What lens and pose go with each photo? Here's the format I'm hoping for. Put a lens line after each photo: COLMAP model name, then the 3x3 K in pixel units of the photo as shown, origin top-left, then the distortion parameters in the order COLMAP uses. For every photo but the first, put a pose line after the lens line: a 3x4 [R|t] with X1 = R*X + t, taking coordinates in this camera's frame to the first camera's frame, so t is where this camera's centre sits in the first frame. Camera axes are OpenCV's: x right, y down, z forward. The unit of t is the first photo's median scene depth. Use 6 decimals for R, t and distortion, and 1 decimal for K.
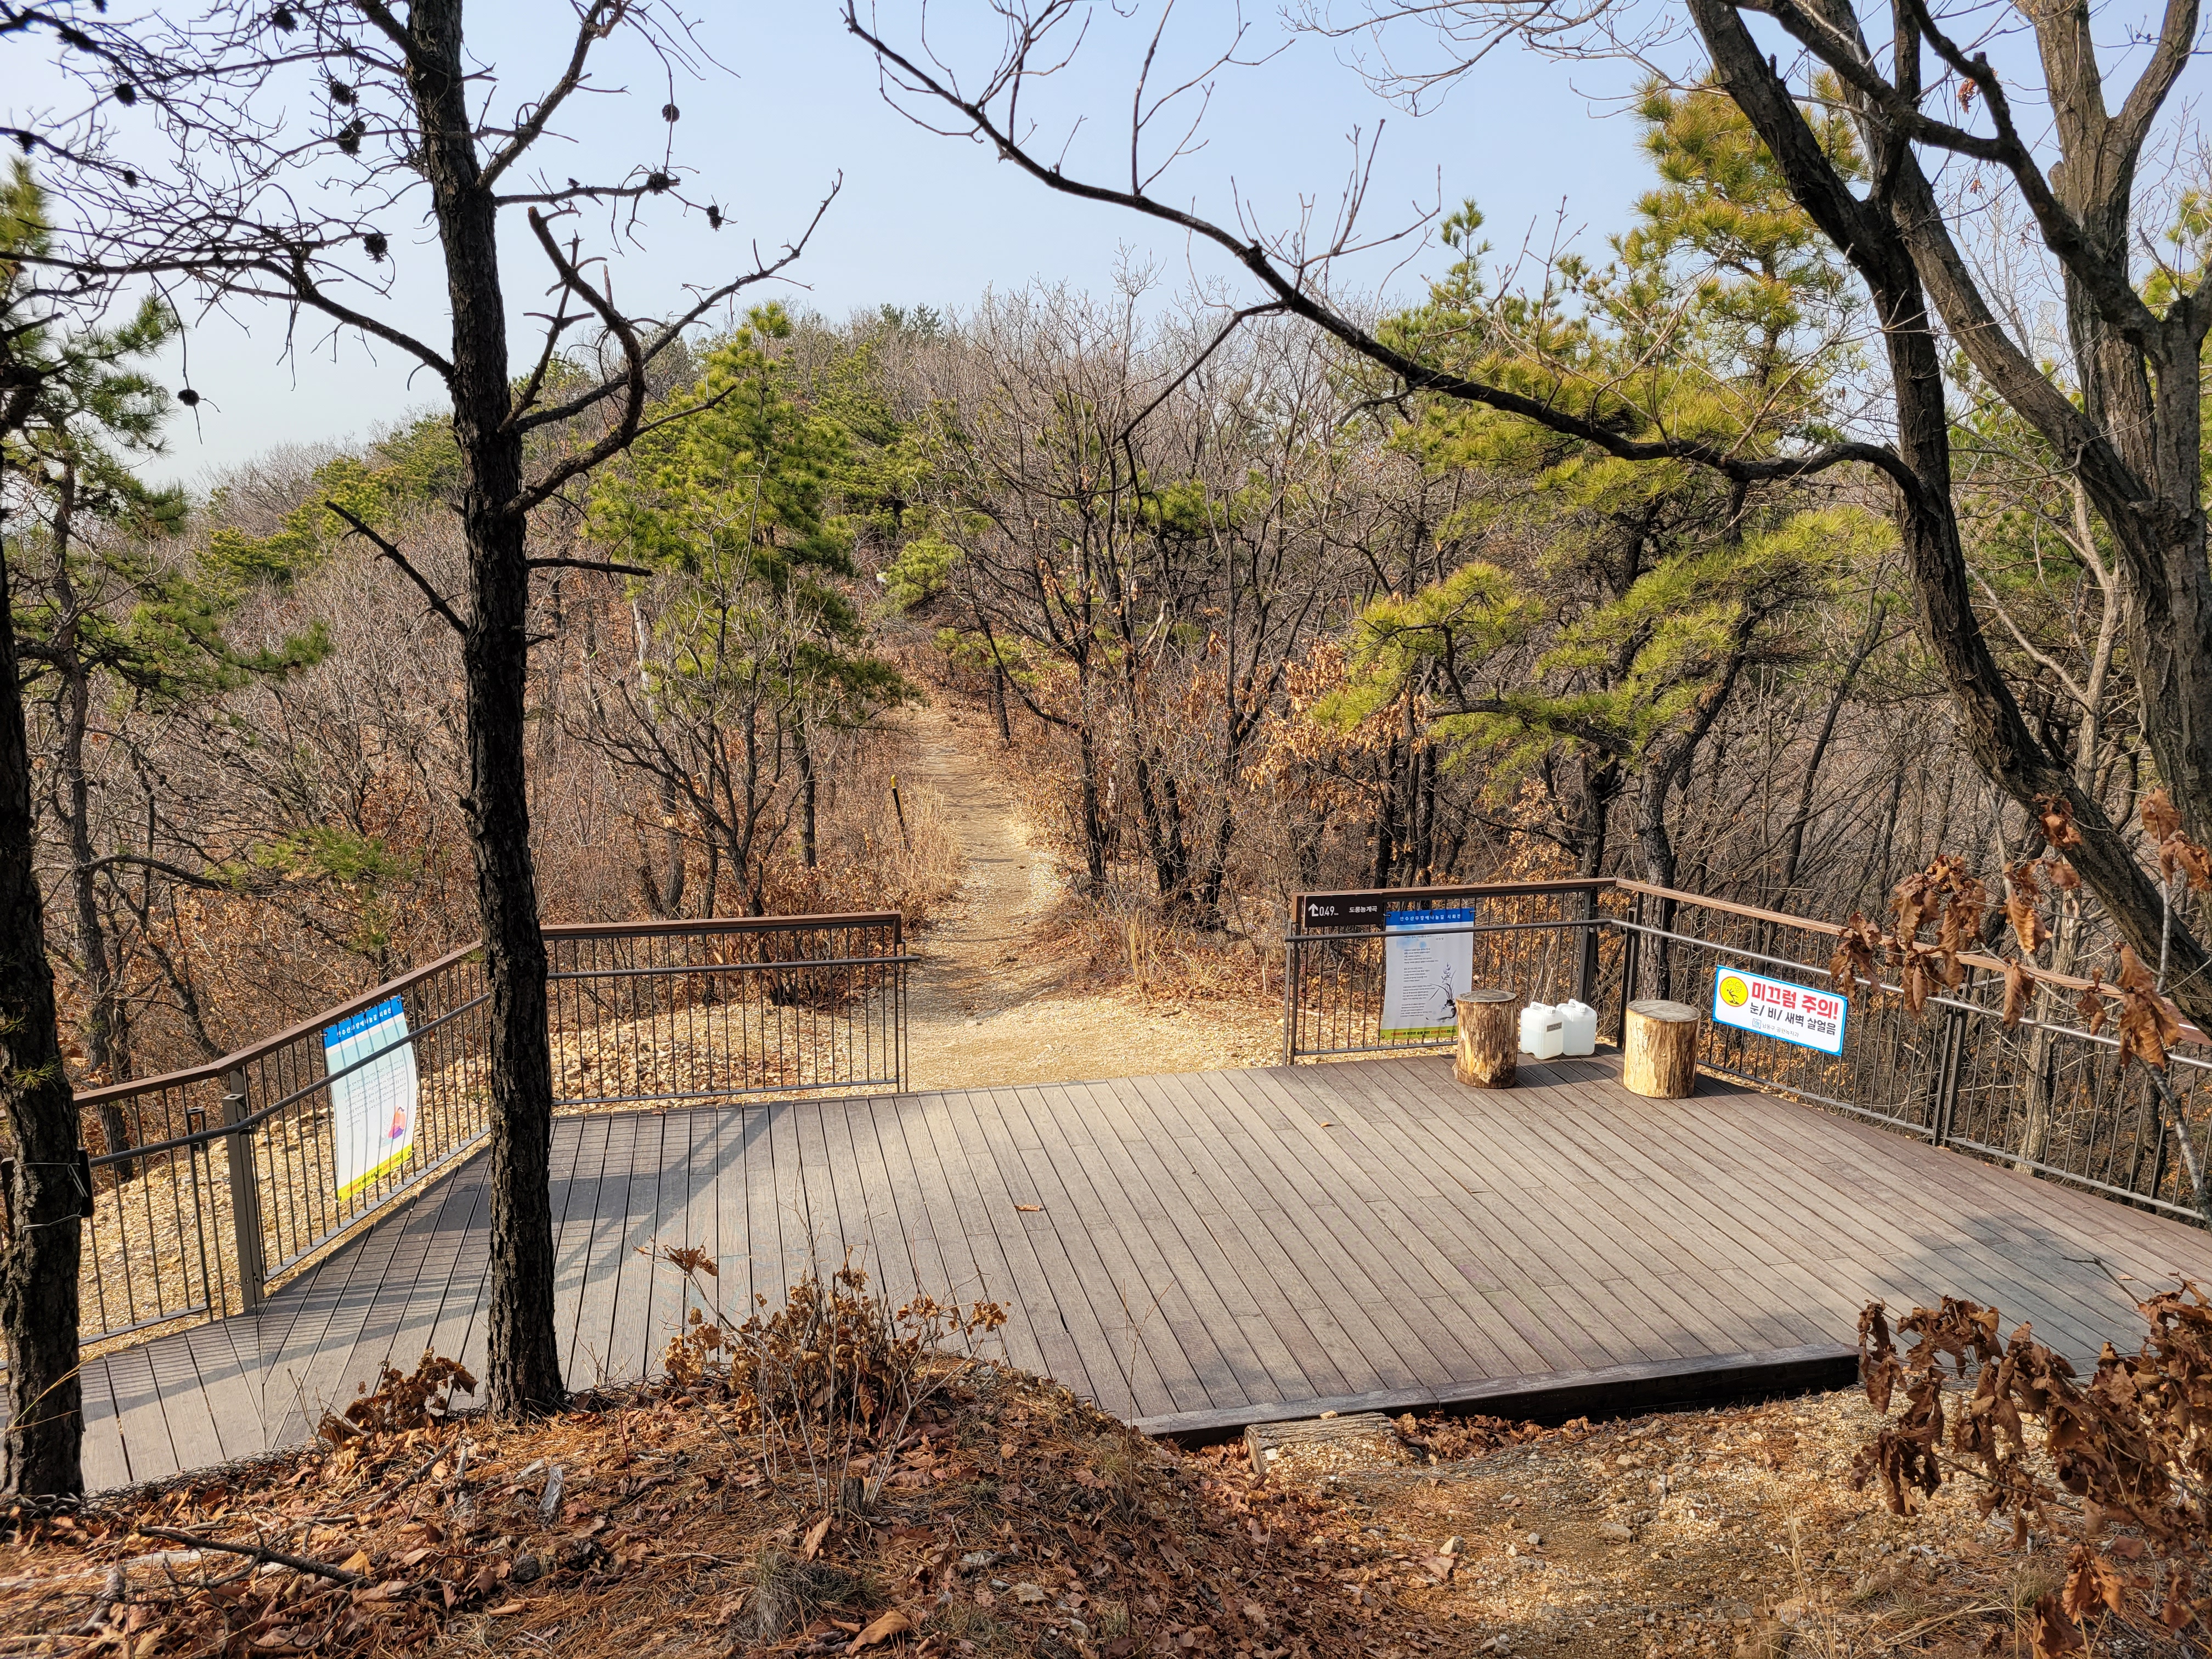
lens RADIAL K [[1672.0, 0, 1107.1], [0, 1672.0, 833.0], [0, 0, 1]] dist [0.069255, -0.046718]
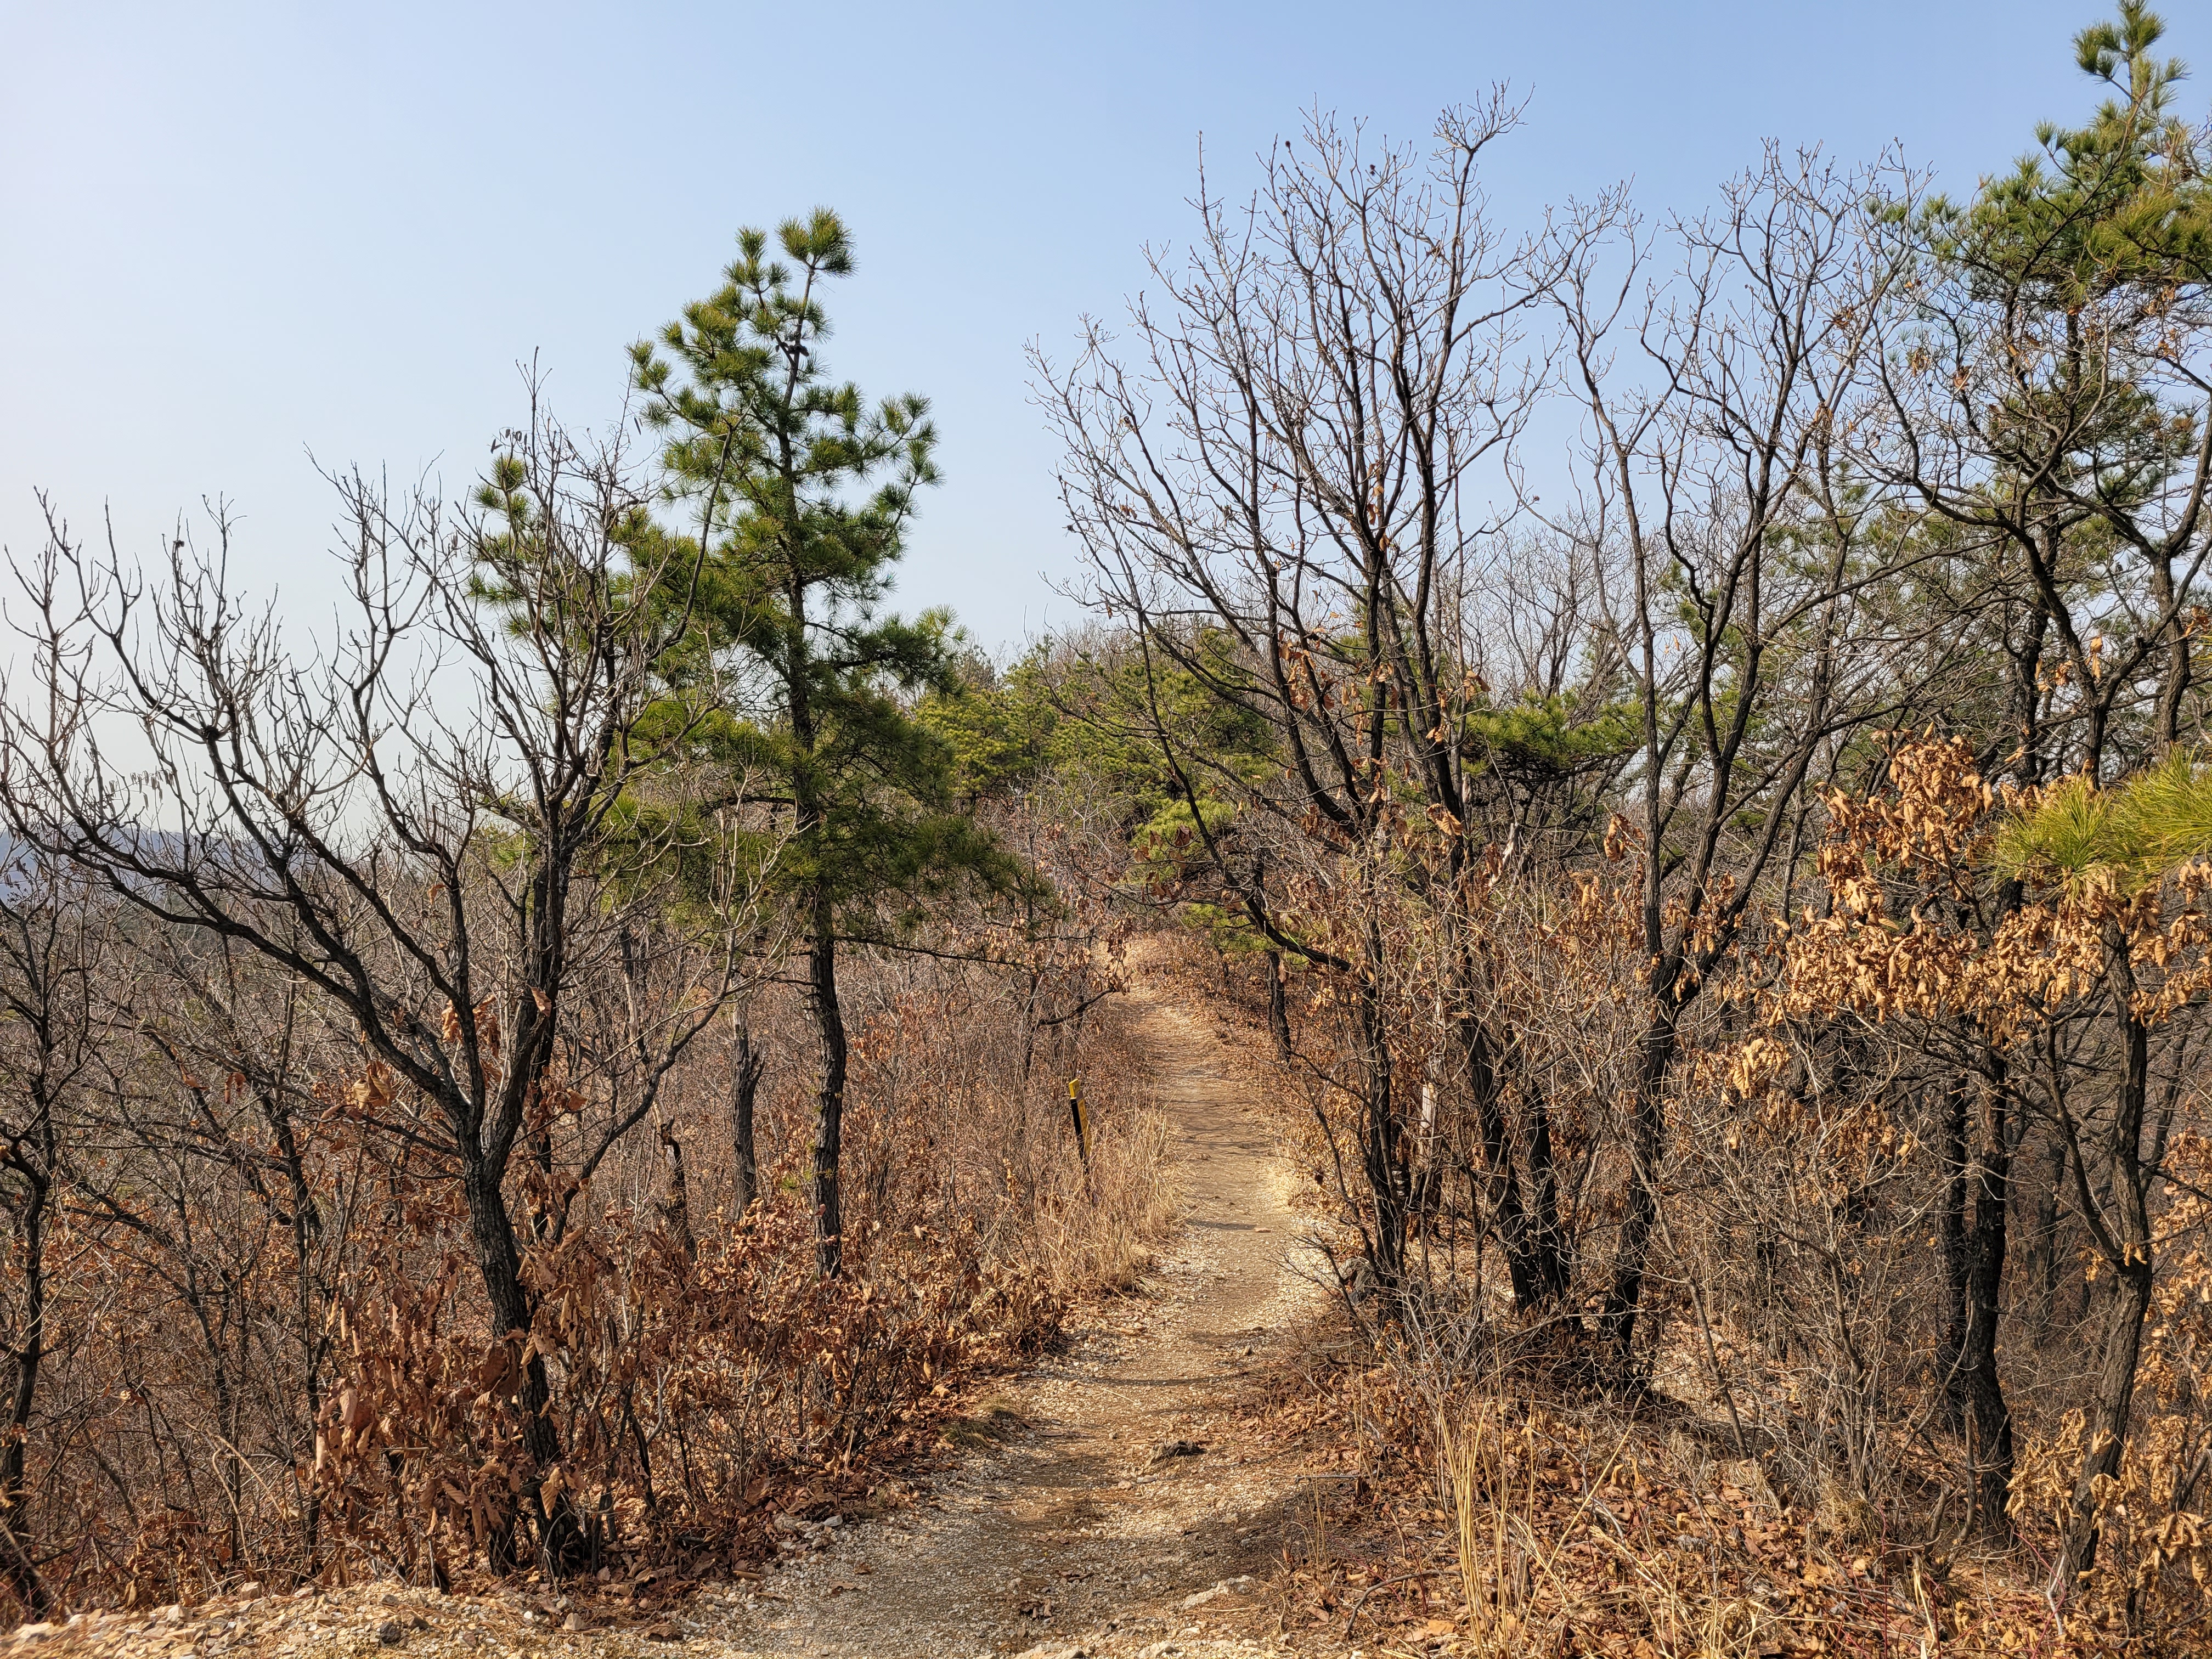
lens RADIAL K [[1672.0, 0, 1096.7], [0, 1672.0, 835.3], [0, 0, 1]] dist [0.069255, -0.046718]
pose [[0.979677, 0.010743, -0.200294, 0.008208], [-0.053480, 0.976408, -0.209208, 0.009437], [0.193321, 0.215668, 0.957138, 0.480046]]
